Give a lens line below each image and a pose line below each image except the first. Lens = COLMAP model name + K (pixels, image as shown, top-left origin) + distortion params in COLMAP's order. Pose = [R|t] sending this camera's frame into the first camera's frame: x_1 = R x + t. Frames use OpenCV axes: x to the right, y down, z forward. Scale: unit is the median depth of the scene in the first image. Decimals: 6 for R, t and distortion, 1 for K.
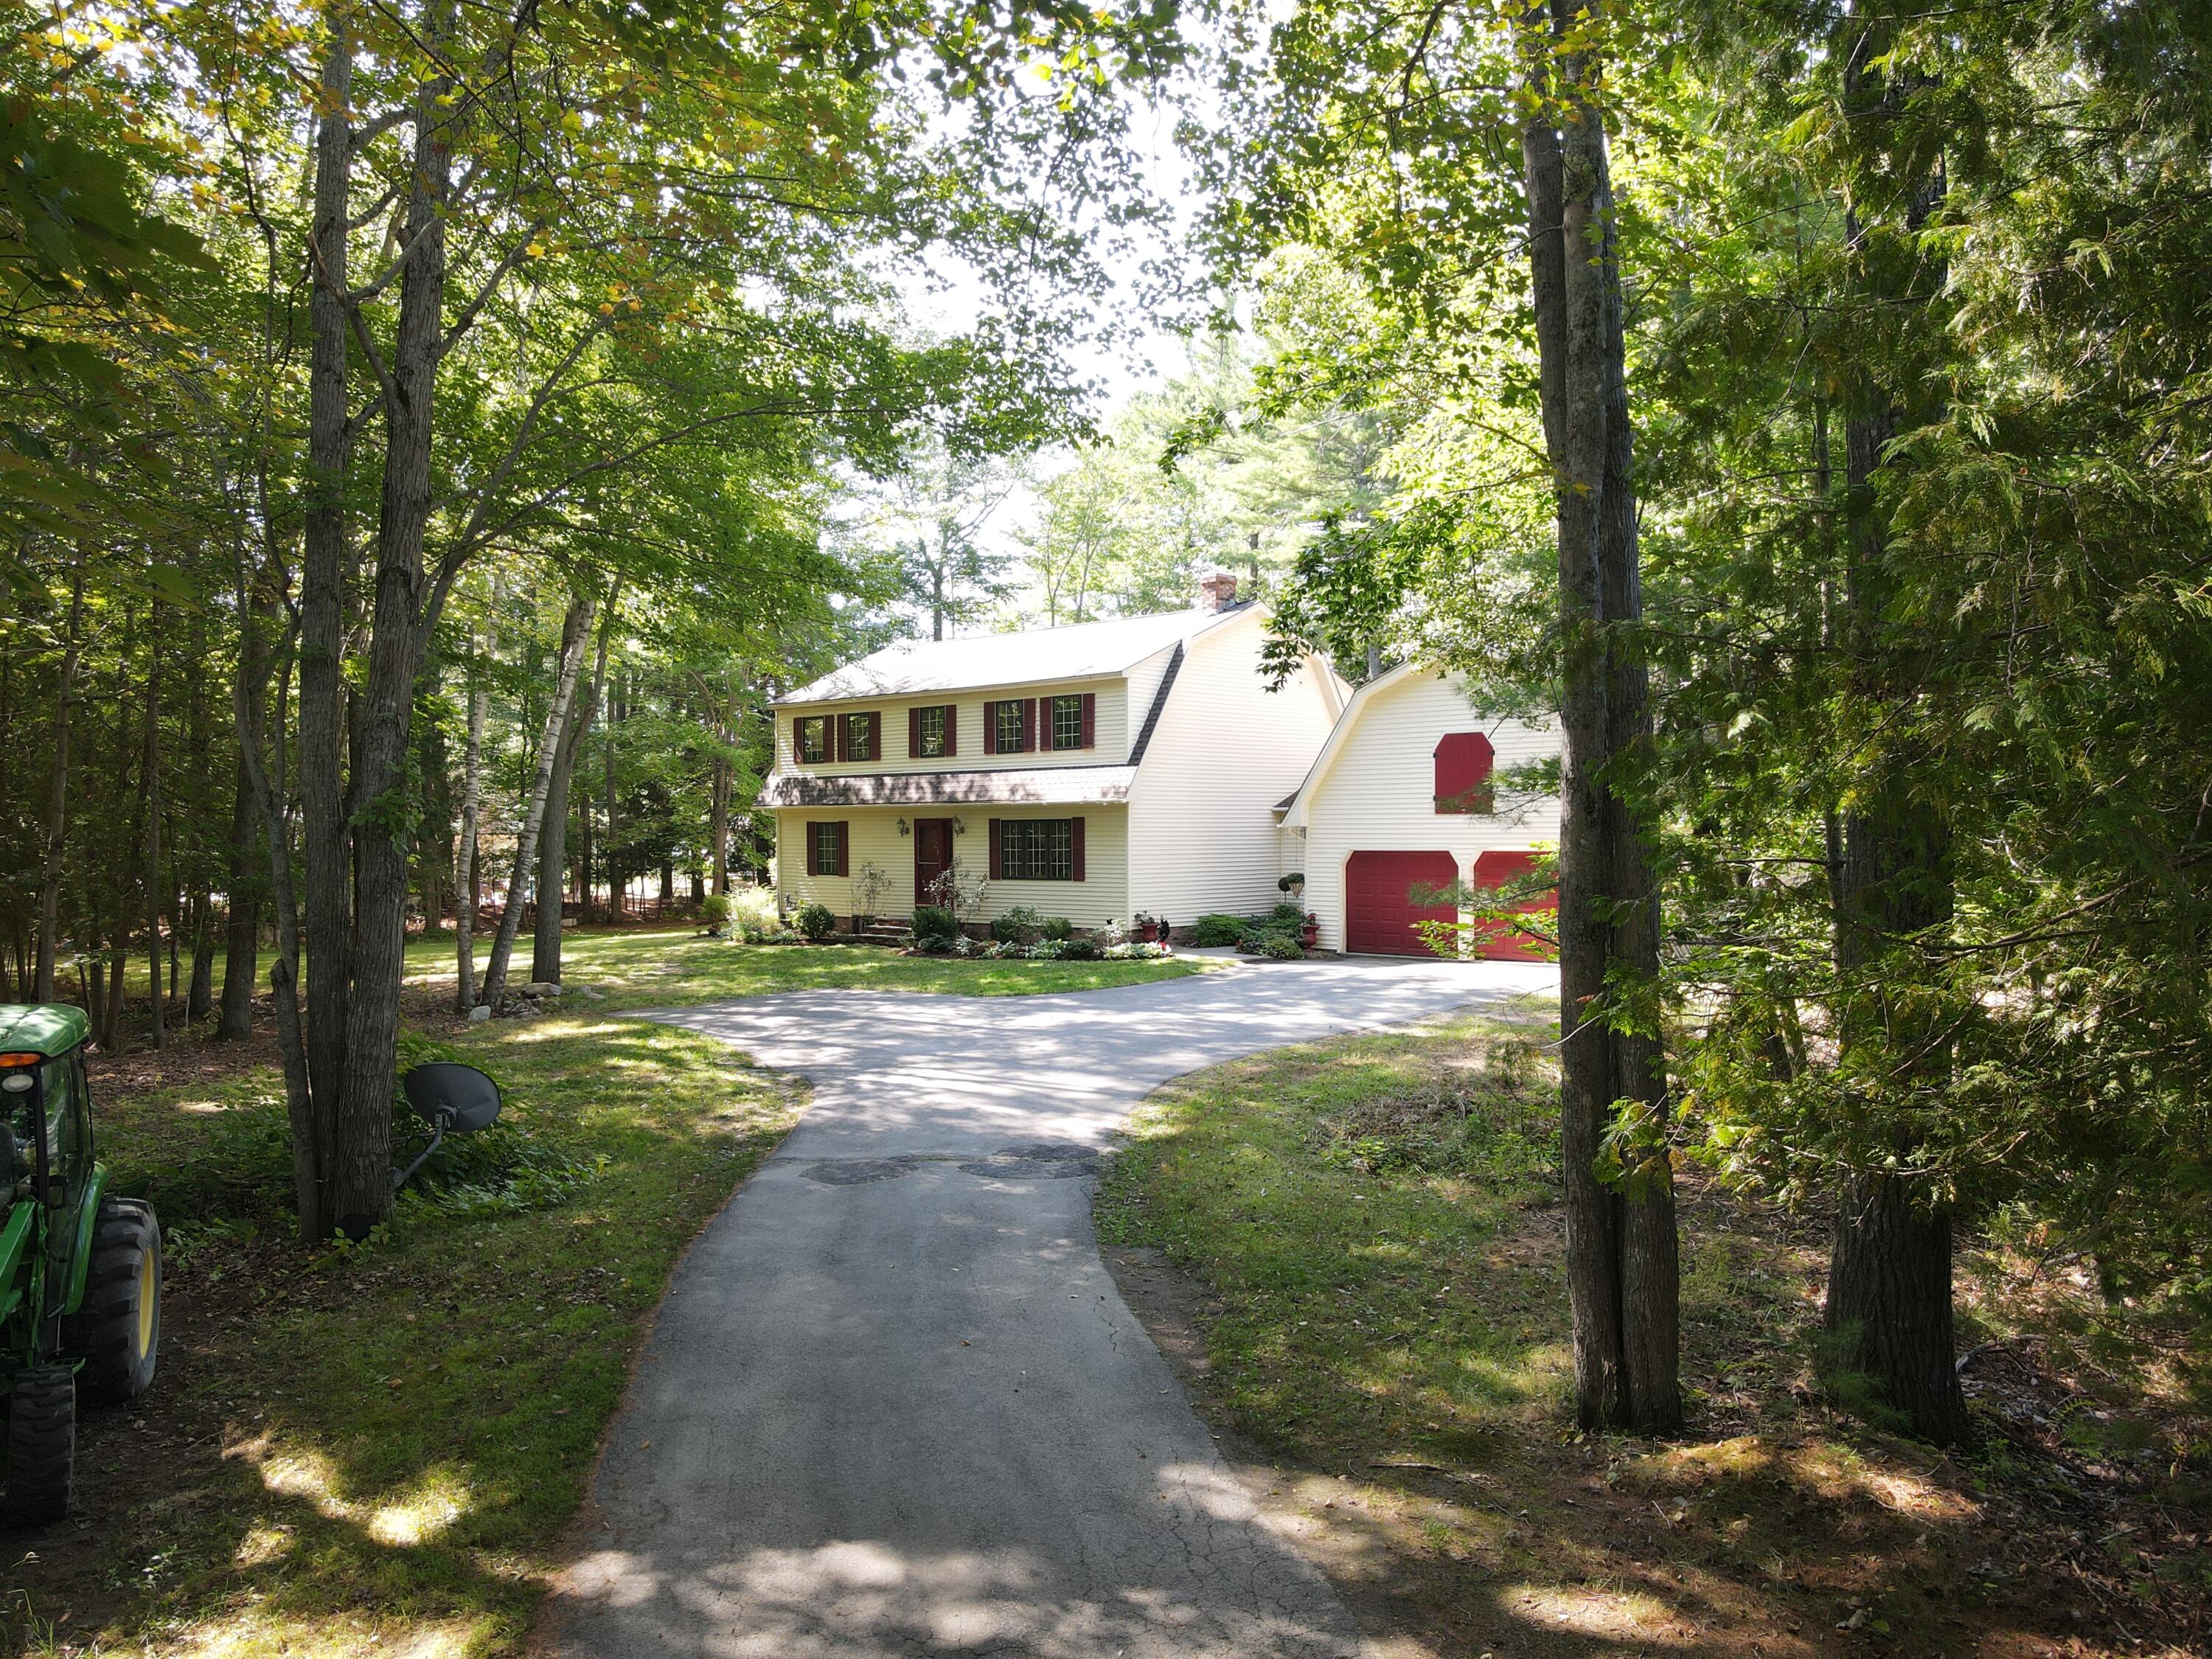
lens RADIAL K [[1659.8, 0, 1095.7], [0, 1659.8, 835.8], [0, 0, 1]] dist [0.034717, 0.008676]
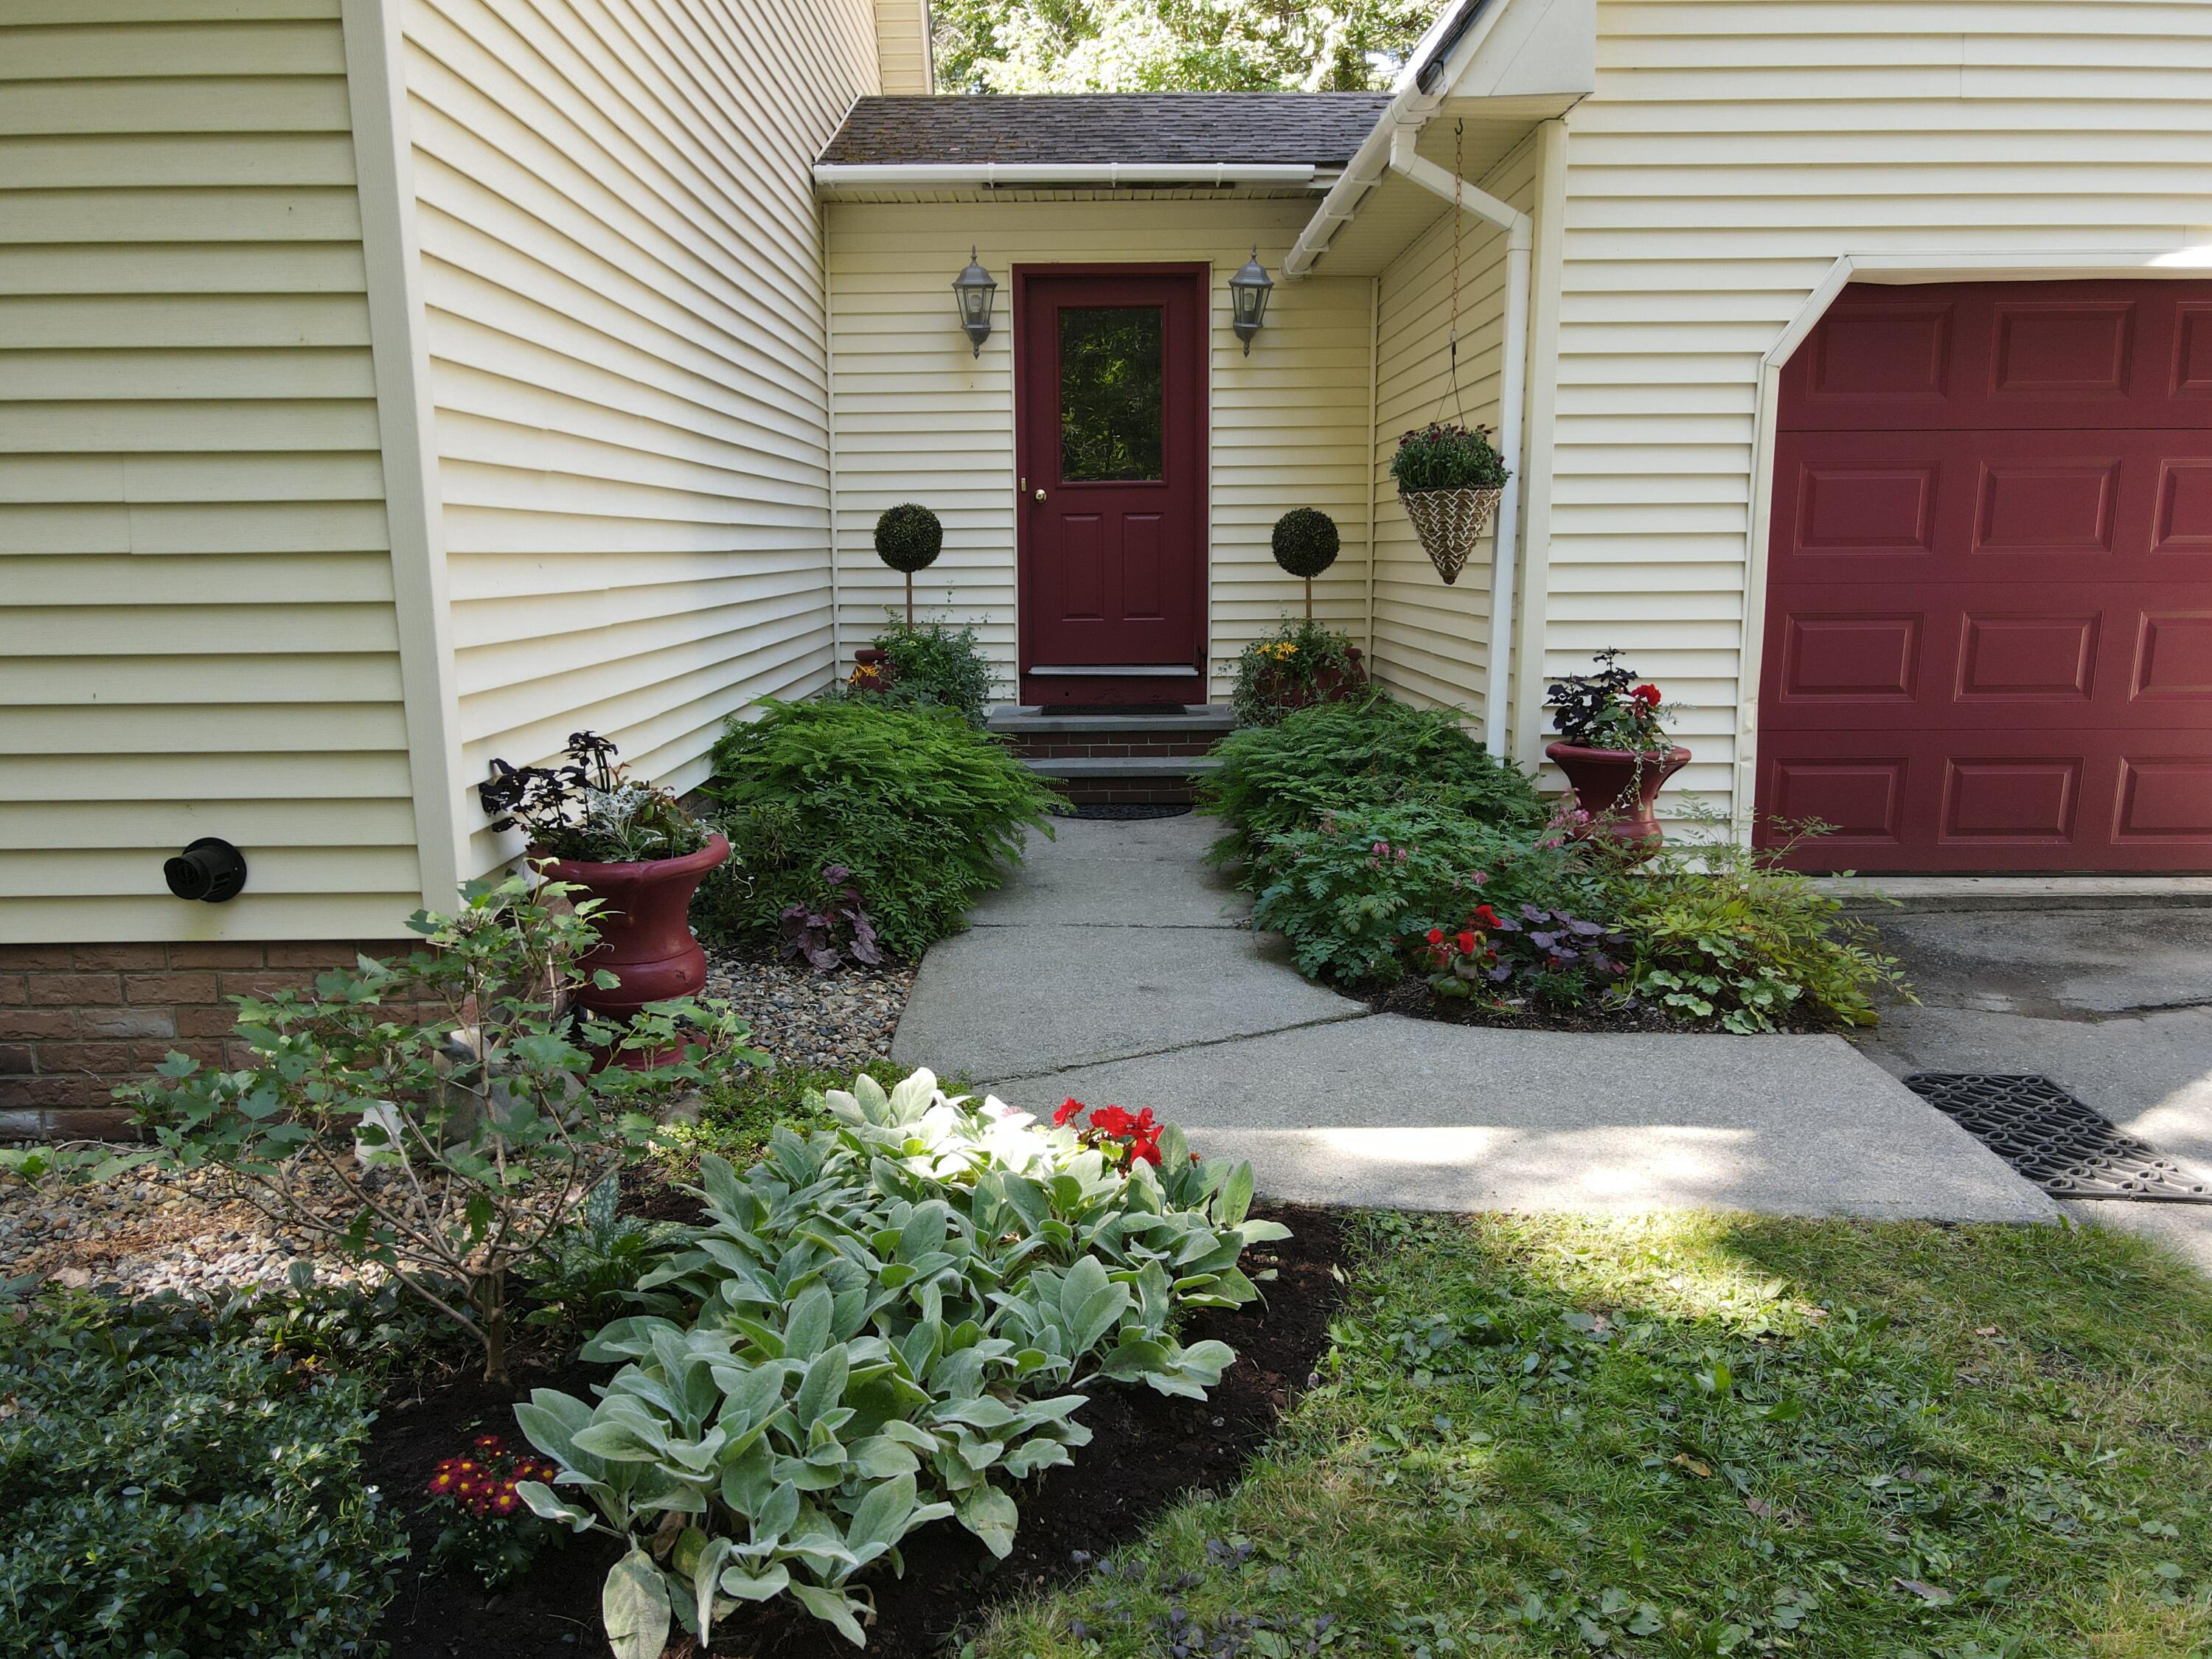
lens RADIAL K [[1659.8, 0, 1095.7], [0, 1659.8, 835.8], [0, 0, 1]] dist [0.034717, 0.008676]
pose [[0.745394, -0.119200, 0.655881, -0.014575], [0.007553, 0.985331, 0.170490, 0.030613], [-0.666582, -0.122128, 0.735359, 0.808667]]
